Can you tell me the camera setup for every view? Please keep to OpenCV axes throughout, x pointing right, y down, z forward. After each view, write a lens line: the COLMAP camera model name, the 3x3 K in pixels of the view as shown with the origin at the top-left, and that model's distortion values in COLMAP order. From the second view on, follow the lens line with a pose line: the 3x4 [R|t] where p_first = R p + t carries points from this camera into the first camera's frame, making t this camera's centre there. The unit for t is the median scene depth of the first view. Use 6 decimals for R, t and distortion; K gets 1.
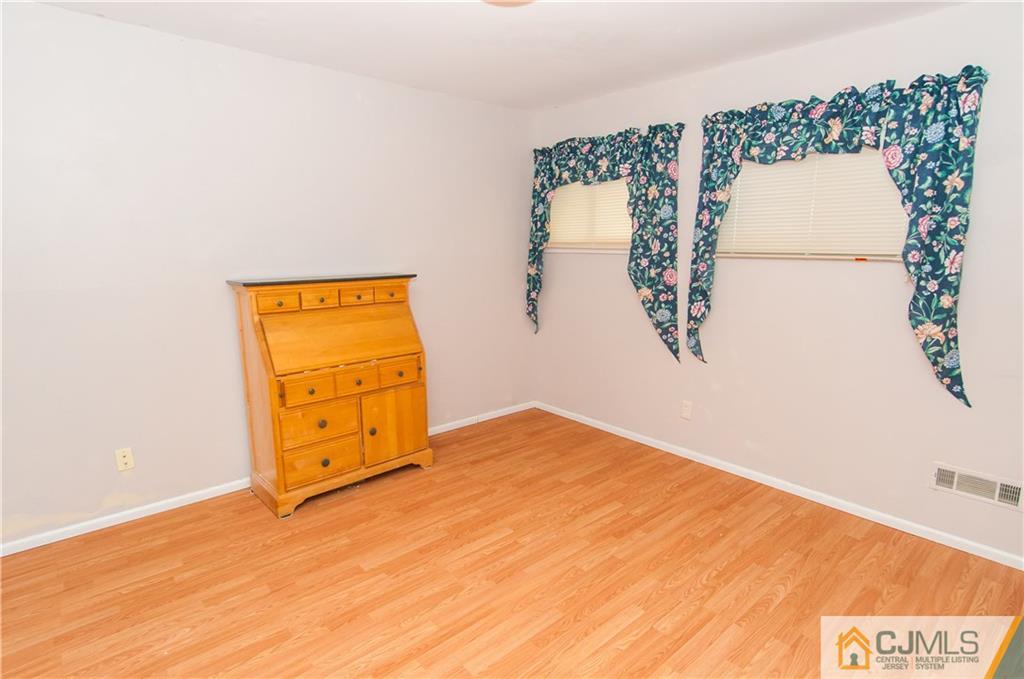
lens RADIAL K [[530.5, 0, 518.9], [0, 530.5, 345.9], [0, 0, 1]] dist [0.010451, -0.011858]
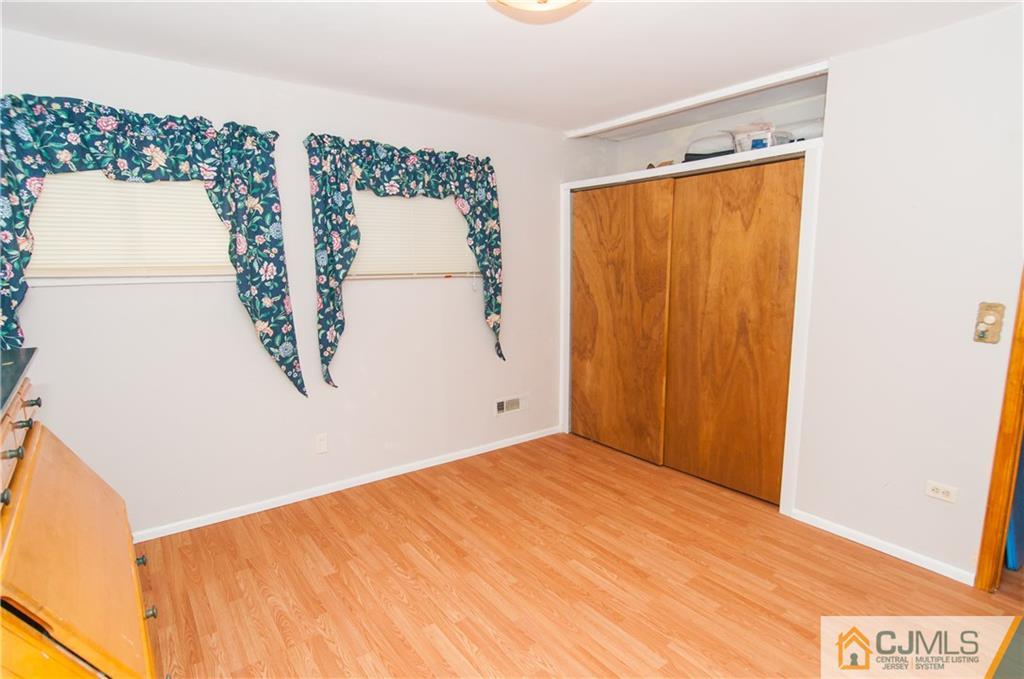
lens RADIAL K [[530.5, 0, 522.4], [0, 530.5, 338.7], [0, 0, 1]] dist [0.010451, -0.011858]
pose [[0.078365, -0.160635, 0.983898, -0.580474], [0.186591, 0.971856, 0.143807, -0.134339], [-0.979307, 0.172317, 0.106132, 0.557313]]
